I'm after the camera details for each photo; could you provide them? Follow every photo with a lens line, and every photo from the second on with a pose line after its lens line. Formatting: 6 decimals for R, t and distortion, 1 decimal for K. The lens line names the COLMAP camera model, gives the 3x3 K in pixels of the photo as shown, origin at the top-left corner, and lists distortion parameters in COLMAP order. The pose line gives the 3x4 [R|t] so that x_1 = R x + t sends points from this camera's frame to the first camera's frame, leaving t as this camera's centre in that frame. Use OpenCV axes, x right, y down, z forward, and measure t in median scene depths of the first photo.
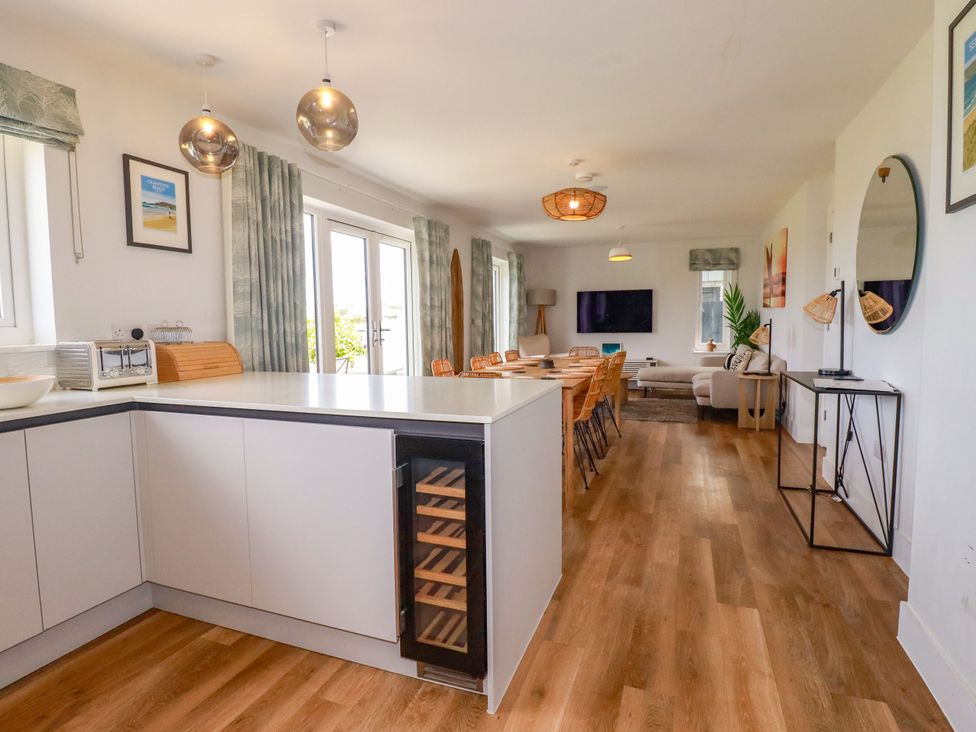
lens RADIAL K [[534.5, 0, 490.3], [0, 534.5, 359.7], [0, 0, 1]] dist [-0.003084, -0.000509]
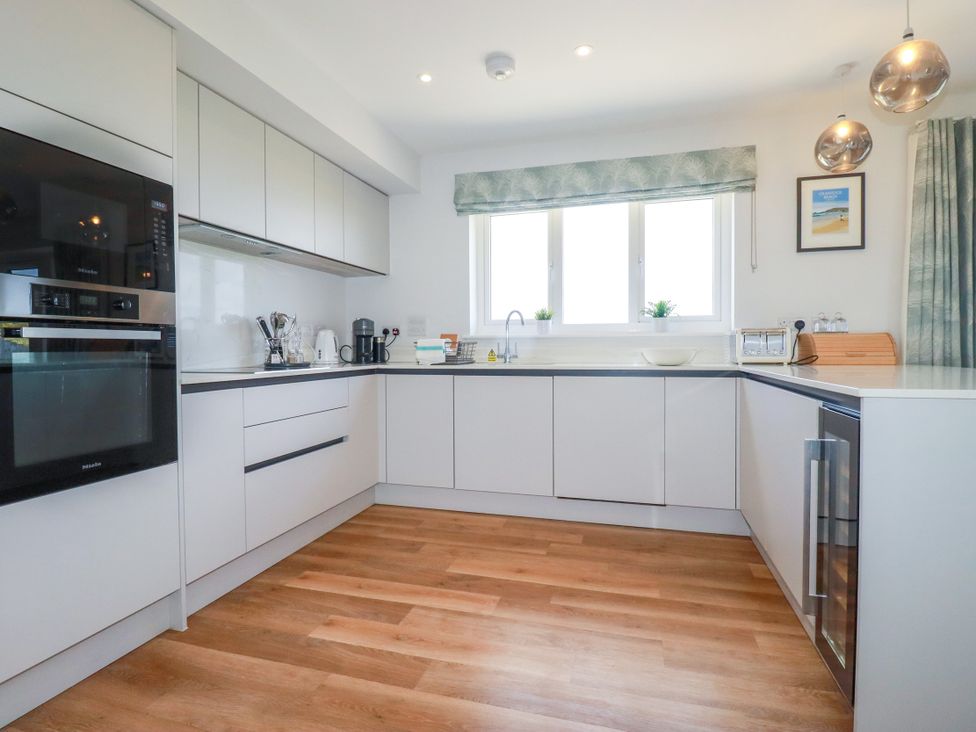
lens RADIAL K [[534.5, 0, 490.3], [0, 534.5, 359.7], [0, 0, 1]] dist [-0.003084, -0.000509]
pose [[0.085997, 0.031018, -0.995812, 0.479809], [-0.068782, 0.997315, 0.025125, 0.048221], [0.993918, 0.066333, 0.087900, 0.210870]]
